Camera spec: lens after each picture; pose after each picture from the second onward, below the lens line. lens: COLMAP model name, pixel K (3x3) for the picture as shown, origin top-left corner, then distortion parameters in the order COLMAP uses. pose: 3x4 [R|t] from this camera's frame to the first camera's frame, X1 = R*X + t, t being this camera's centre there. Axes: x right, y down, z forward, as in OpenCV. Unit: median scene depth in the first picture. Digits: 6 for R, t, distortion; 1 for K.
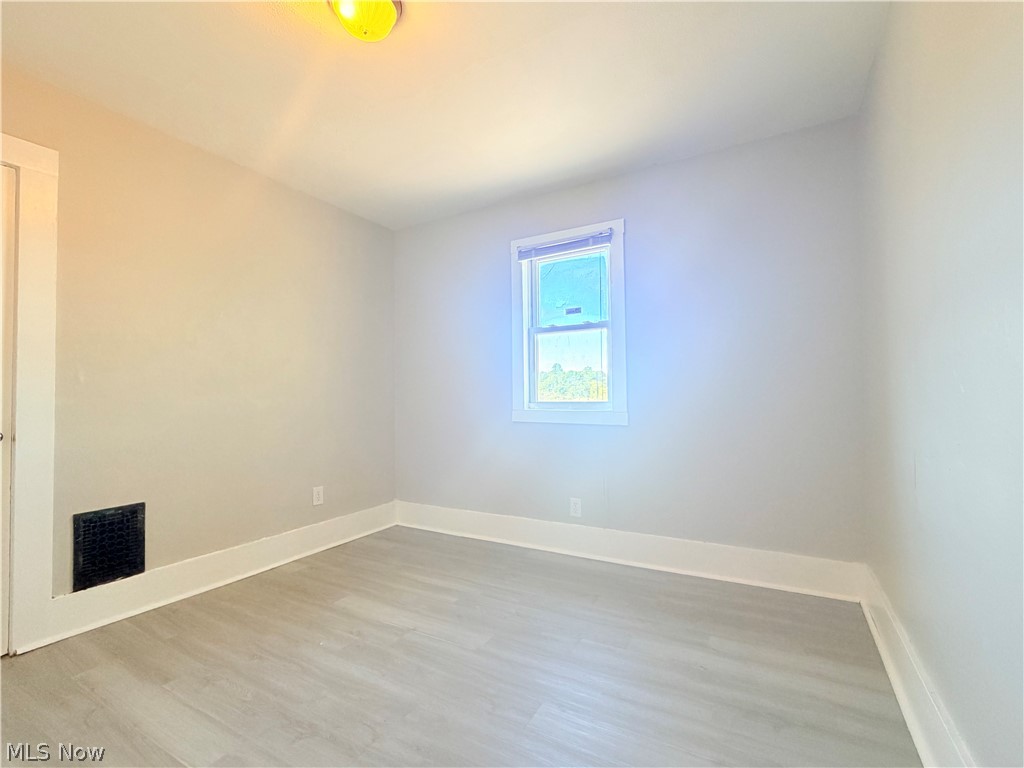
lens RADIAL K [[465.0, 0, 512.3], [0, 465.0, 386.2], [0, 0, 1]] dist [0.000497, -0.000222]
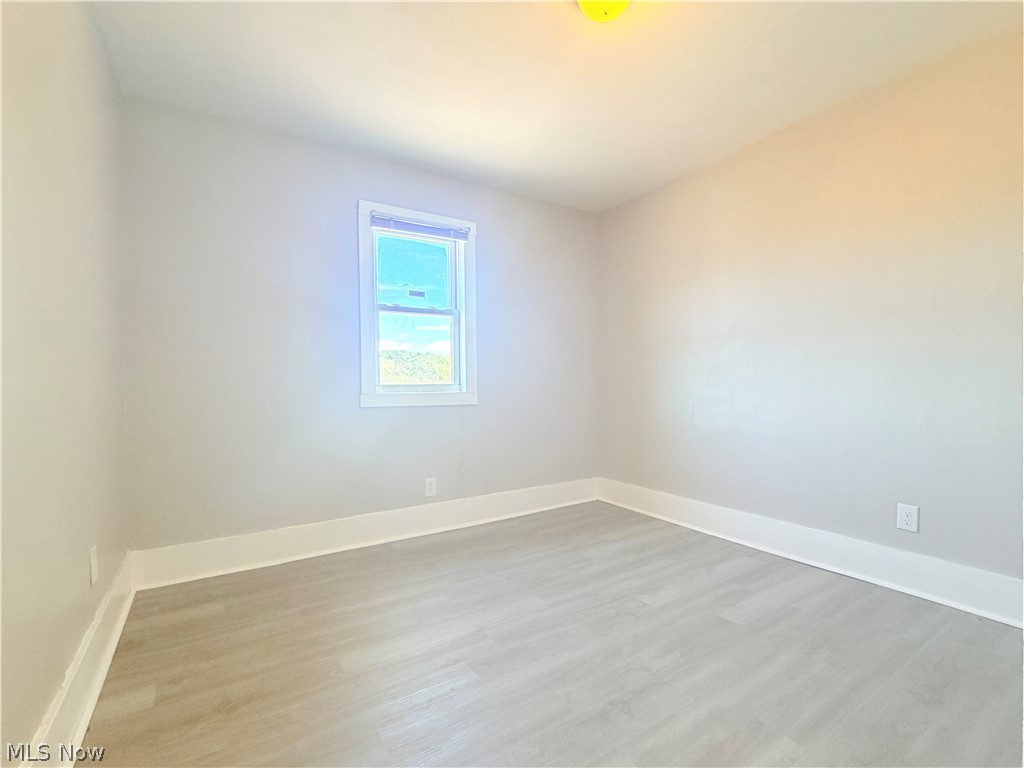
lens RADIAL K [[465.0, 0, 512.3], [0, 465.0, 386.2], [0, 0, 1]] dist [0.000497, -0.000222]
pose [[0.463042, -0.001816, 0.886334, -0.706692], [-0.014712, 0.999844, 0.009735, 0.025803], [-0.886214, -0.017548, 0.462943, 0.374899]]
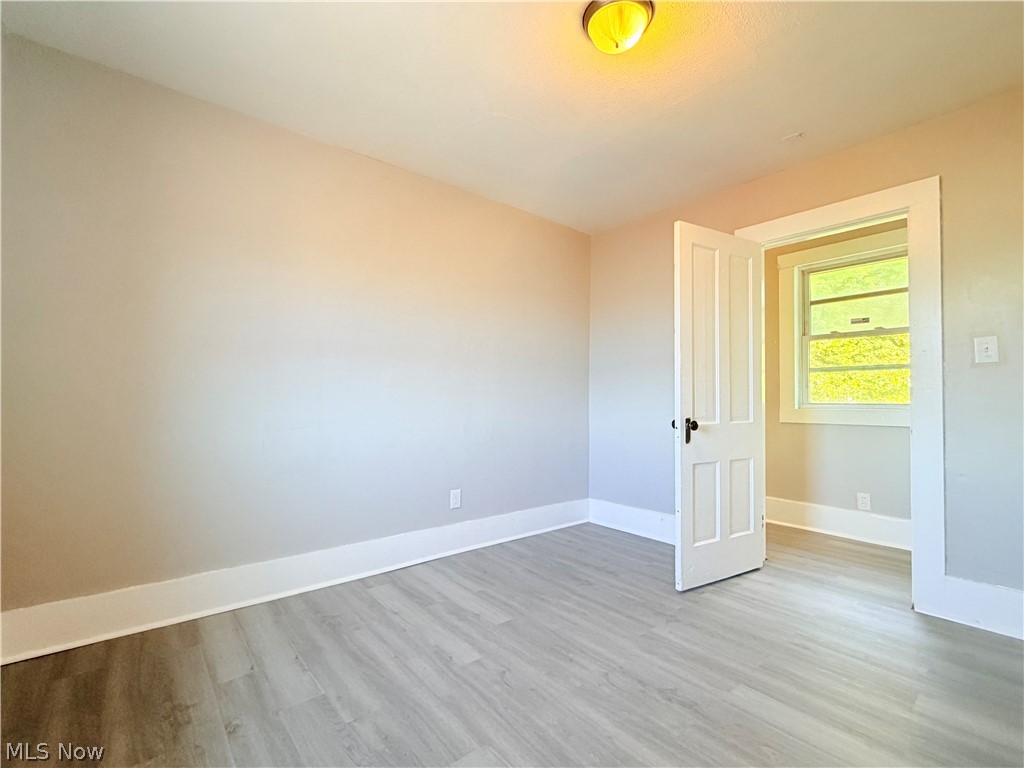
lens RADIAL K [[465.0, 0, 512.3], [0, 465.0, 386.2], [0, 0, 1]] dist [0.000497, -0.000222]
pose [[-0.932088, 0.014942, 0.361923, -0.249367], [-0.000522, 0.999092, -0.042591, 0.028115], [-0.362230, -0.039887, -0.931235, 1.087378]]
